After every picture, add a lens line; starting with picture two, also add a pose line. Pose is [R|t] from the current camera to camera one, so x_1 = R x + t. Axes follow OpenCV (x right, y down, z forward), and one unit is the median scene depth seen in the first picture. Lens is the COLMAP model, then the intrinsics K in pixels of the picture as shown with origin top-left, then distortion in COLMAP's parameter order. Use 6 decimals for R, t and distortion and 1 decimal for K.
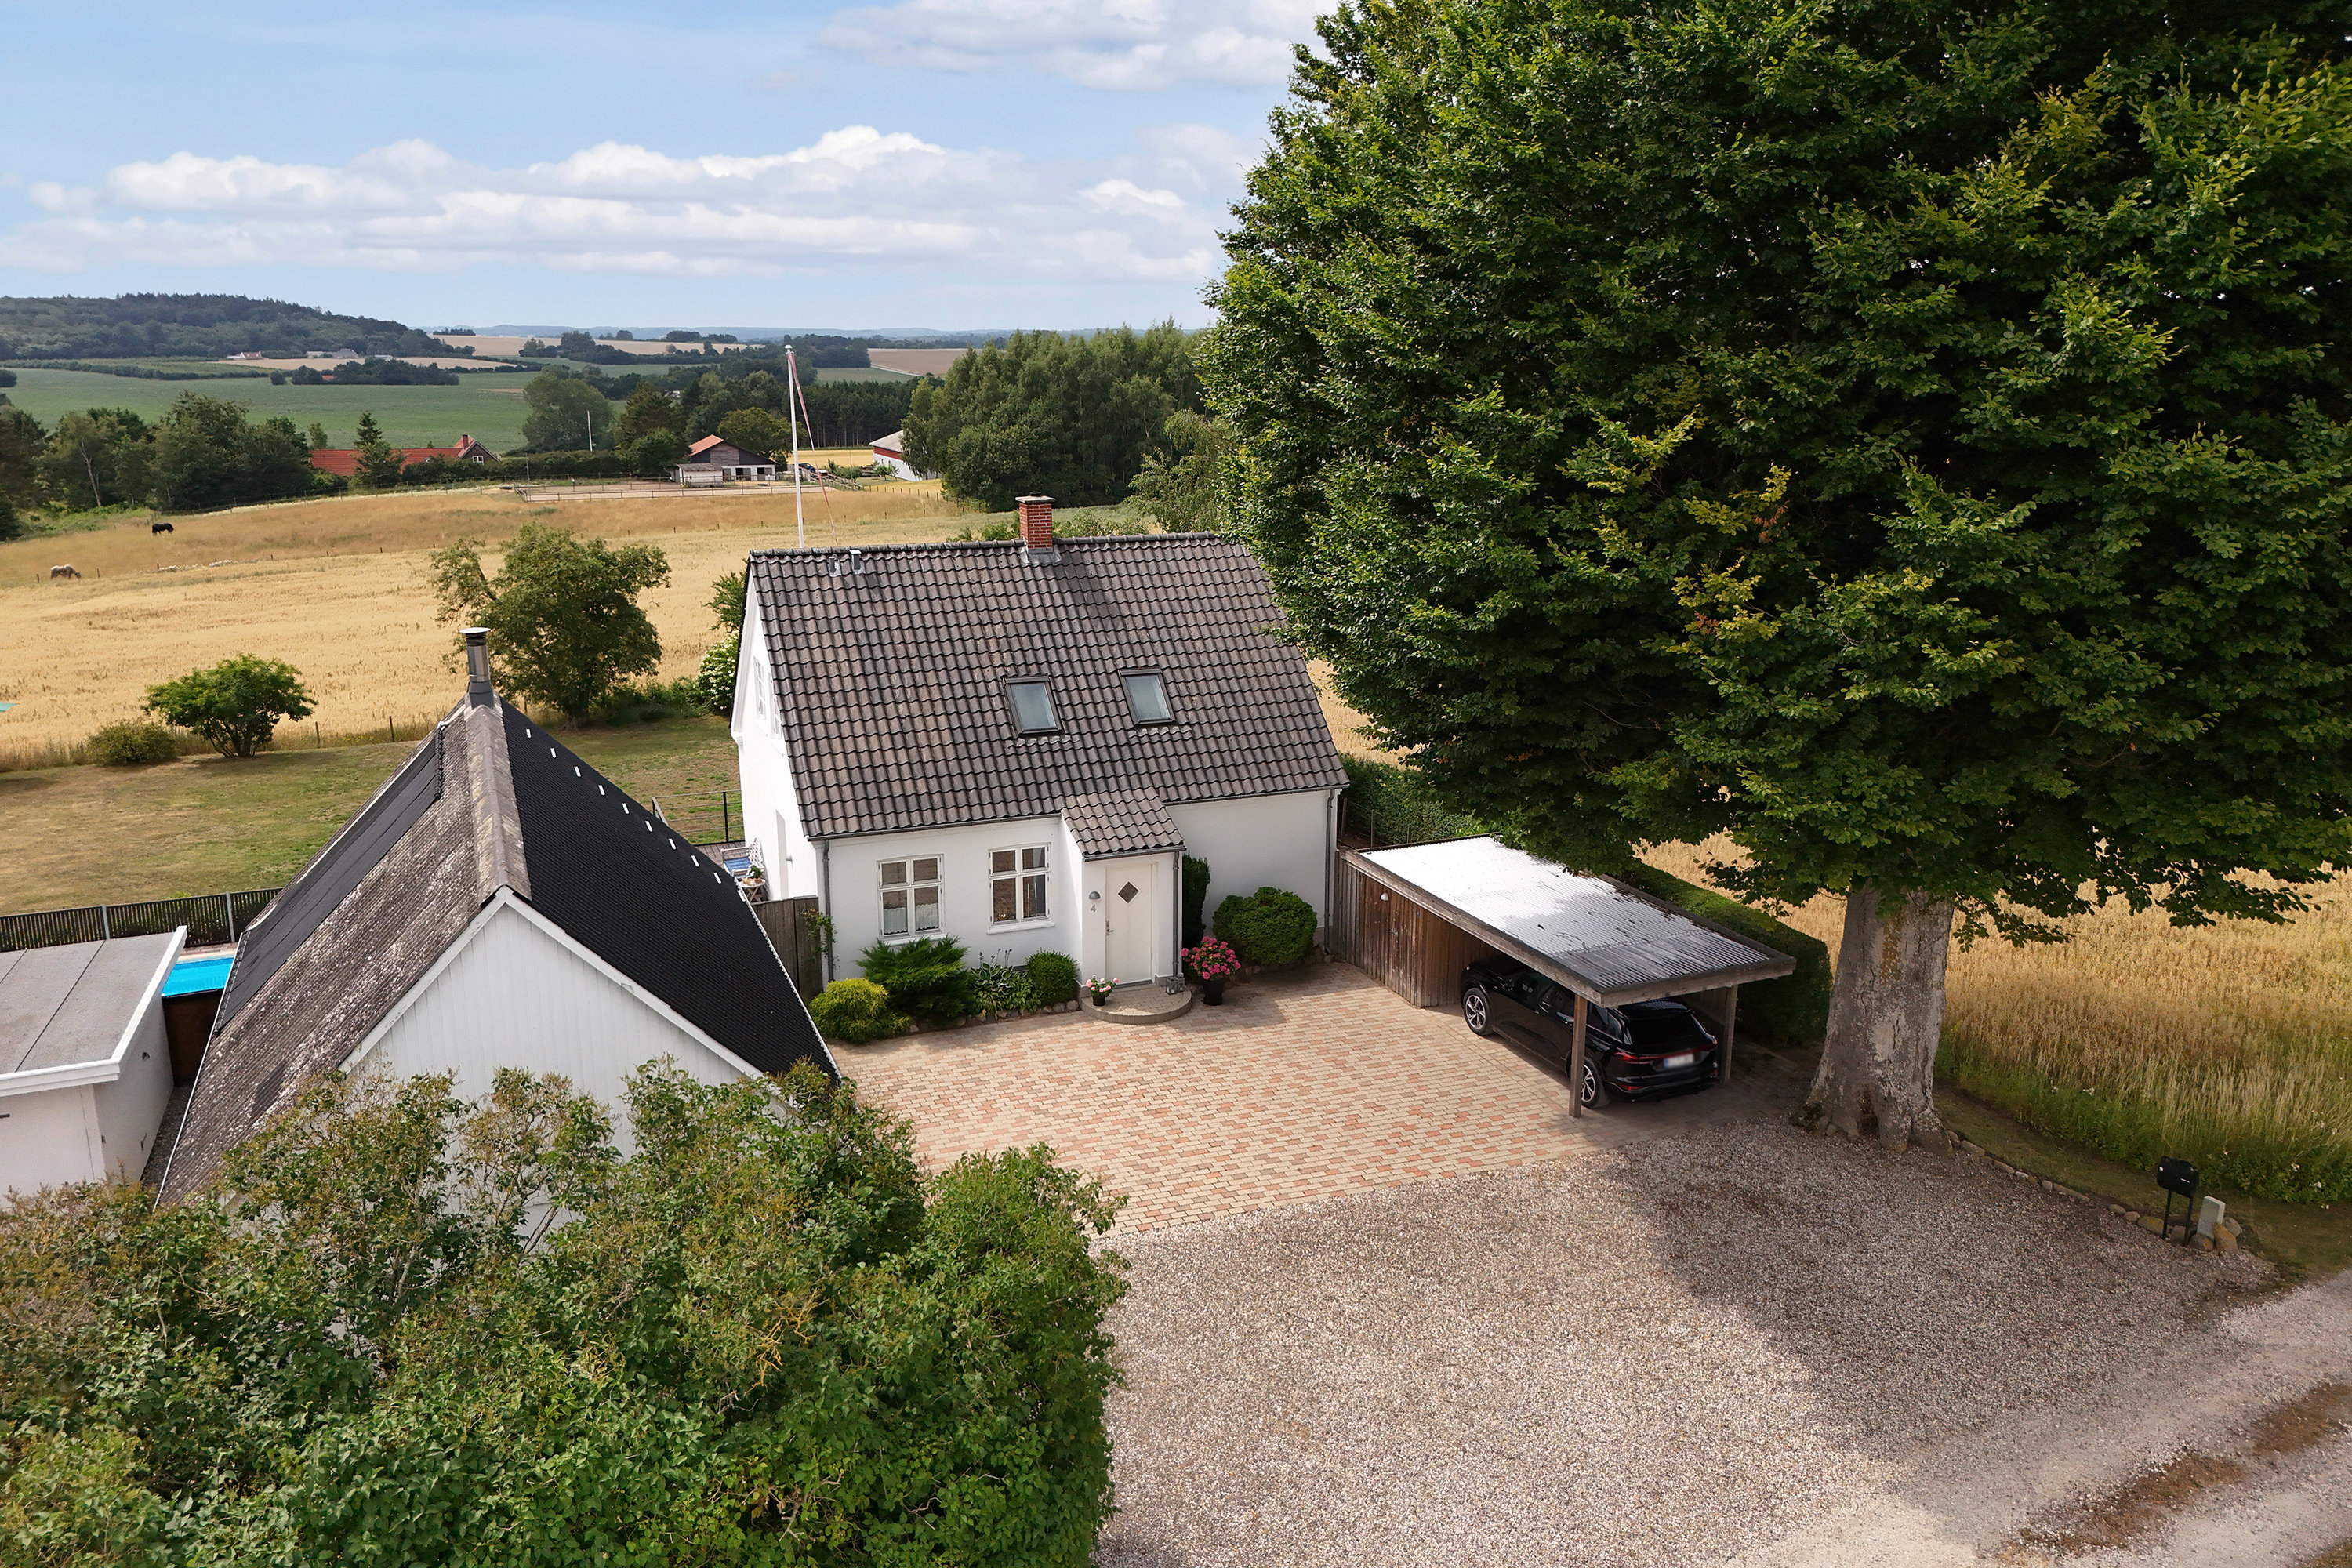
lens RADIAL K [[1736.3, 0, 1180.1], [0, 1736.3, 766.8], [0, 0, 1]] dist [0.052182, -0.034335]
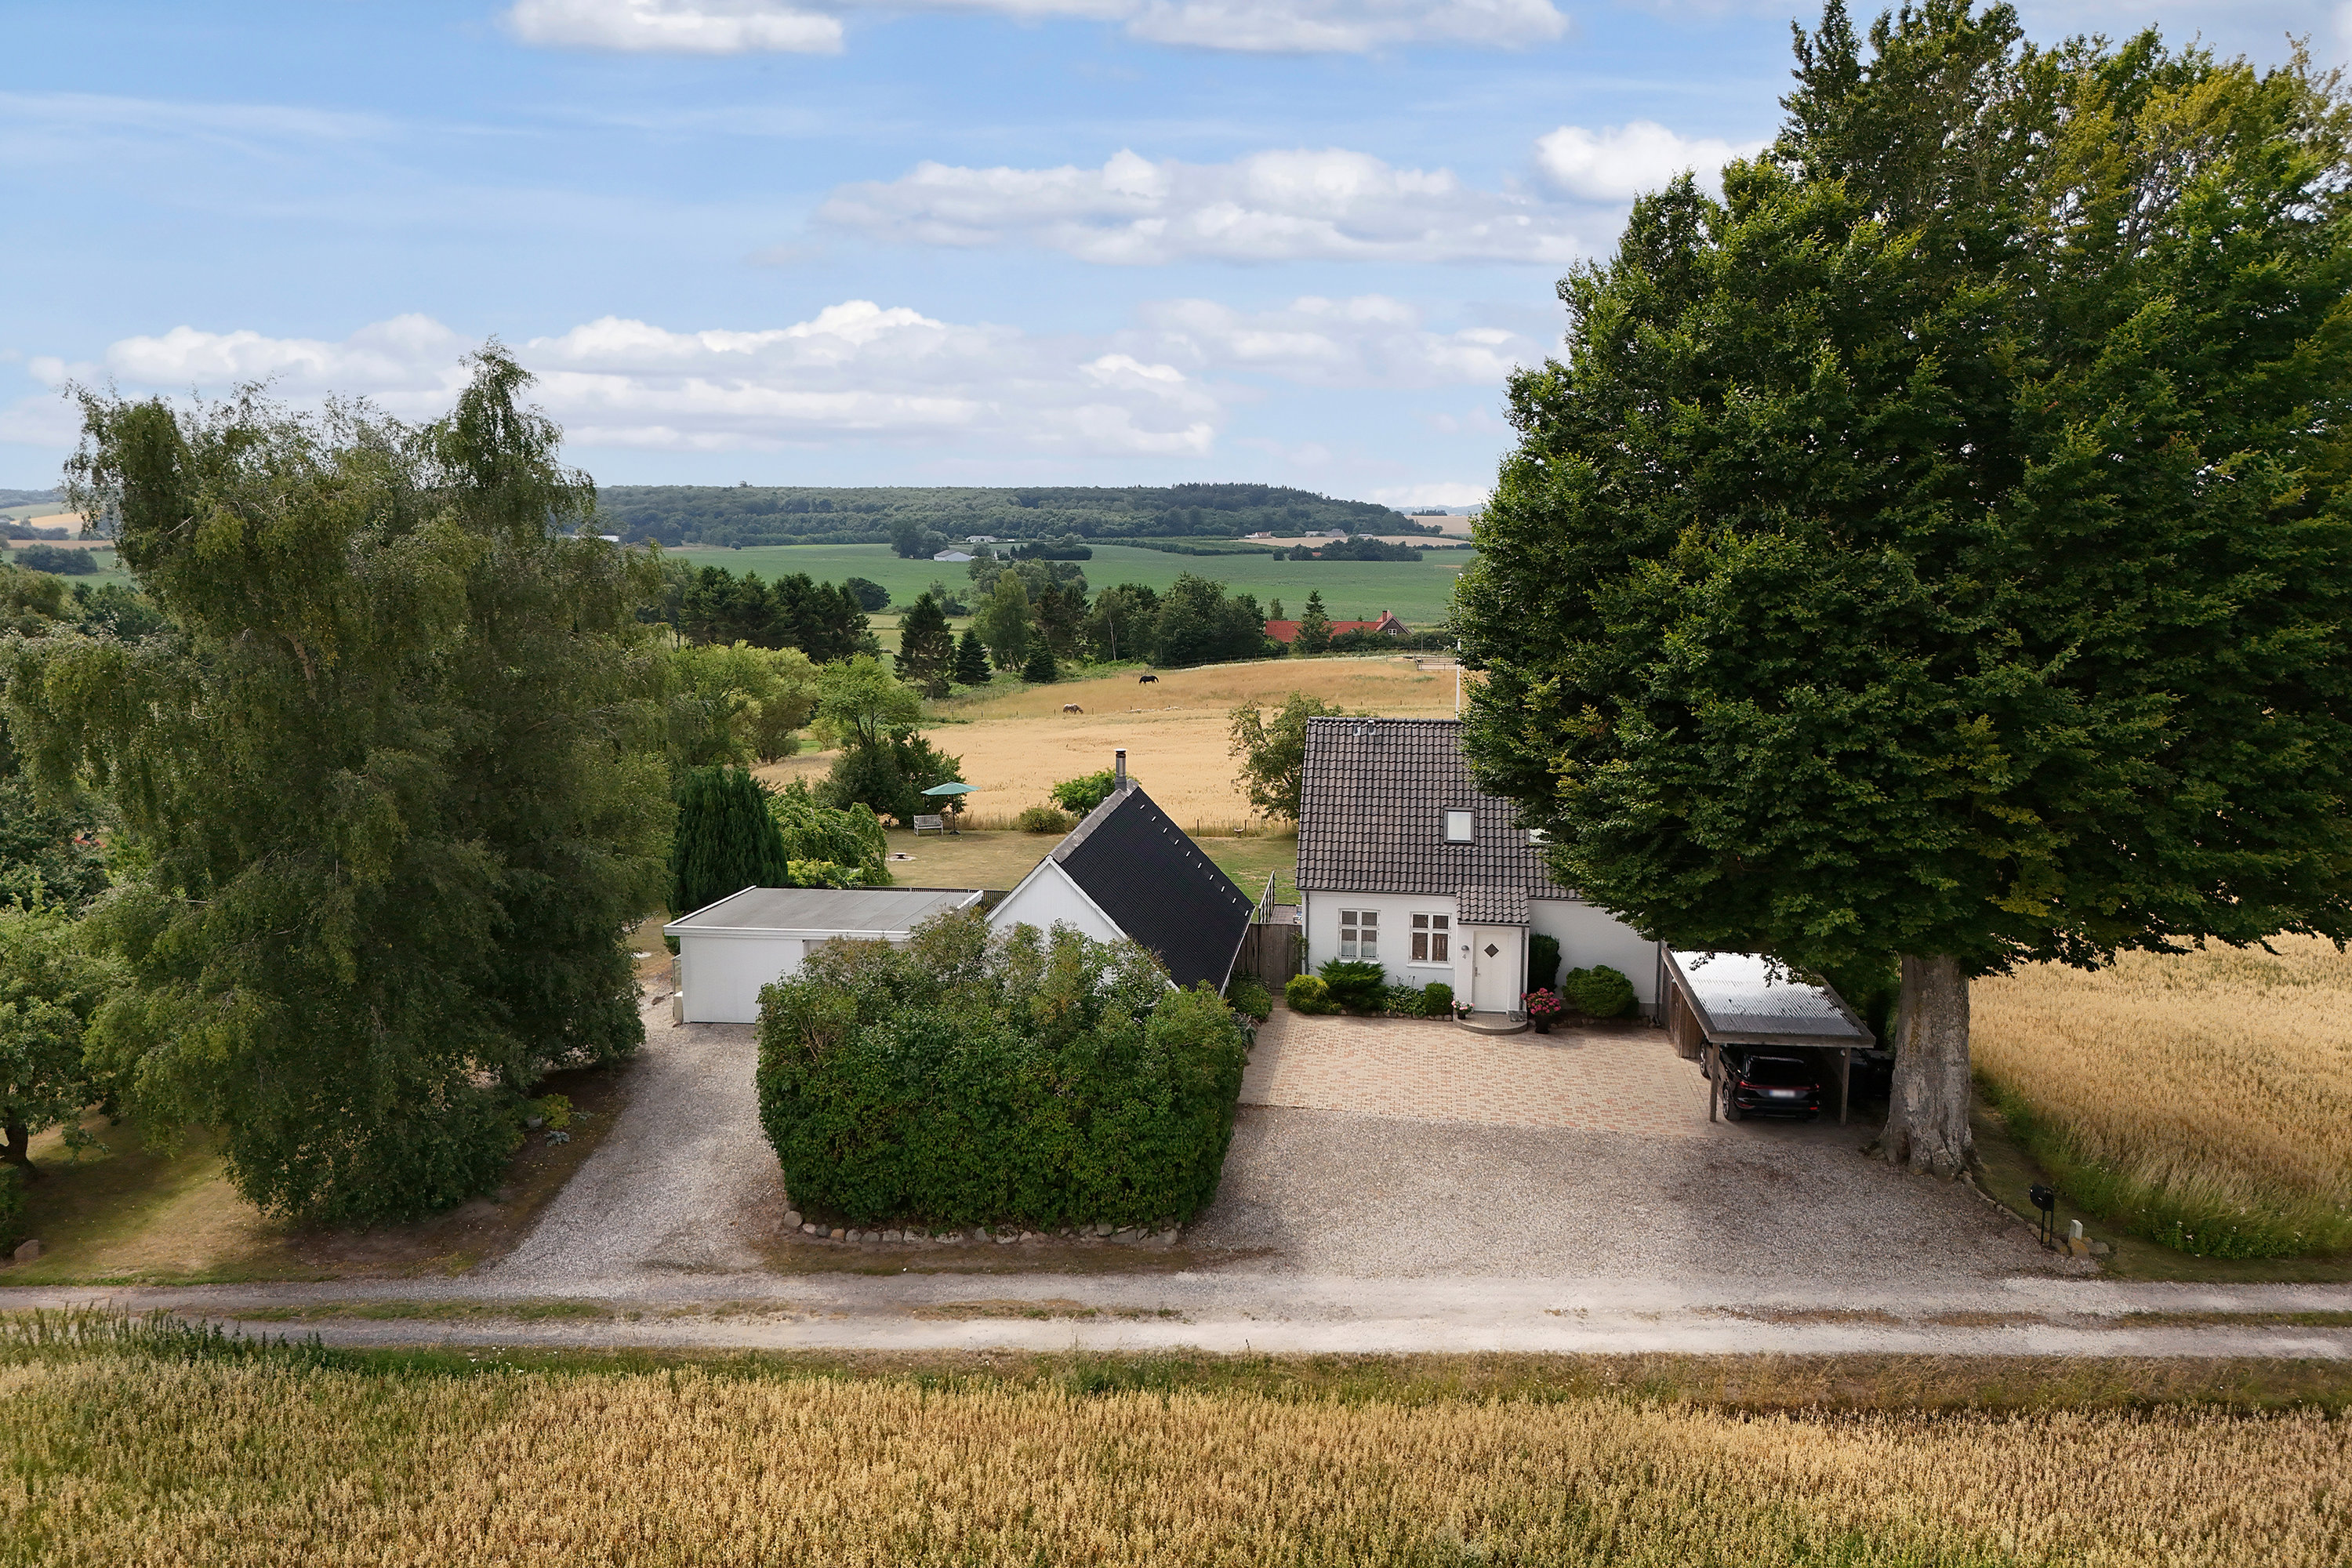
lens RADIAL K [[1736.3, 0, 1174.4], [0, 1736.3, 793.1], [0, 0, 1]] dist [0.052182, -0.034335]
pose [[0.863102, 0.081168, -0.498464, 0.464562], [-0.121853, 0.991309, -0.049571, 0.043334], [0.490108, 0.103524, 0.865492, -0.465530]]
